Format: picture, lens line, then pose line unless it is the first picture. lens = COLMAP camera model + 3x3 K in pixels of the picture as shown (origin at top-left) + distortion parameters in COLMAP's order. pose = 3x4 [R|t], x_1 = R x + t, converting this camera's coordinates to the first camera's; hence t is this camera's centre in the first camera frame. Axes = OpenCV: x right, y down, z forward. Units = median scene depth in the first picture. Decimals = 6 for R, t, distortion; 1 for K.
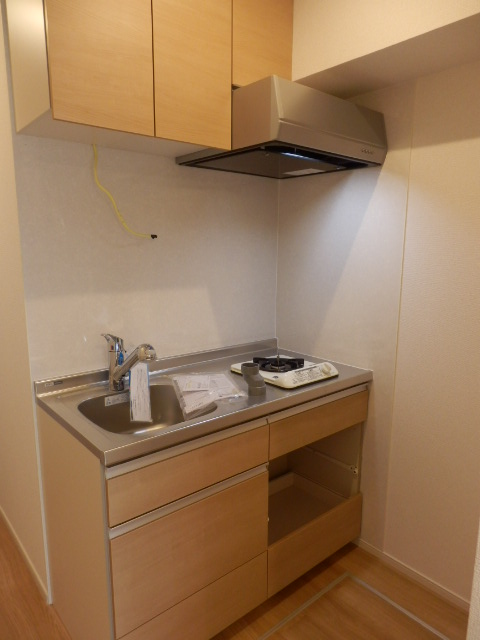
lens RADIAL K [[447.5, 0, 241.4], [0, 447.5, 323.9], [0, 0, 1]] dist [0.007478, 0.000157]
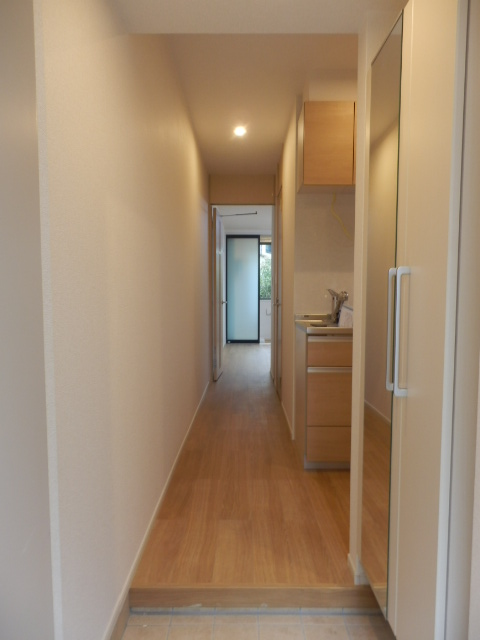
lens RADIAL K [[447.5, 0, 239.6], [0, 447.5, 323.5], [0, 0, 1]] dist [0.007478, 0.000157]
pose [[0.753091, 0.040473, -0.656670, 0.588280], [-0.115423, 0.990754, -0.071306, 0.305377], [0.647712, 0.129495, 0.750799, -0.575059]]
